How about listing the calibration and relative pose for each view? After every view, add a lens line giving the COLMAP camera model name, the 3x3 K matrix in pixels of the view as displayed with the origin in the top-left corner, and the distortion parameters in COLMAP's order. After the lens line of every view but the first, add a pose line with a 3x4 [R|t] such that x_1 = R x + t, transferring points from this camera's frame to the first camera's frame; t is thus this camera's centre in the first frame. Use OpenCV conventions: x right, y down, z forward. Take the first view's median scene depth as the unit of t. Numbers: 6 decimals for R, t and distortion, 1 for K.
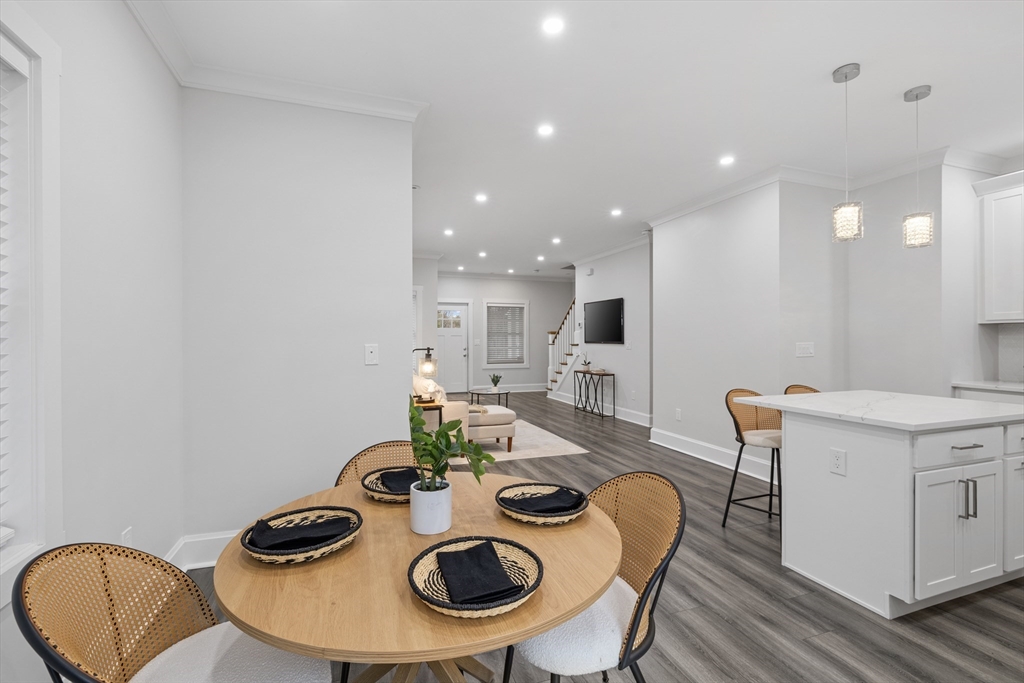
lens RADIAL K [[461.3, 0, 512.0], [0, 461.3, 335.7], [0, 0, 1]] dist [-0.008277, 0.001443]
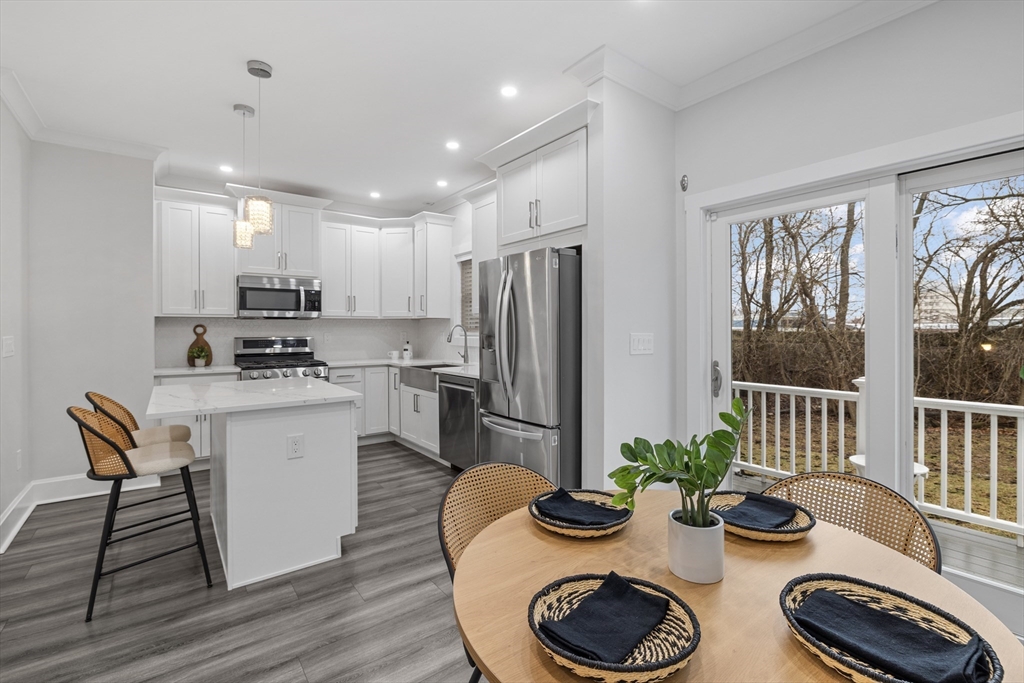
lens RADIAL K [[461.3, 0, 510.3], [0, 461.3, 340.1], [0, 0, 1]] dist [-0.008277, 0.001443]
pose [[-0.297017, -0.023238, 0.954590, -0.223910], [-0.004000, 0.999725, 0.023093, 0.000196], [-0.954864, 0.003041, -0.297028, 0.424467]]
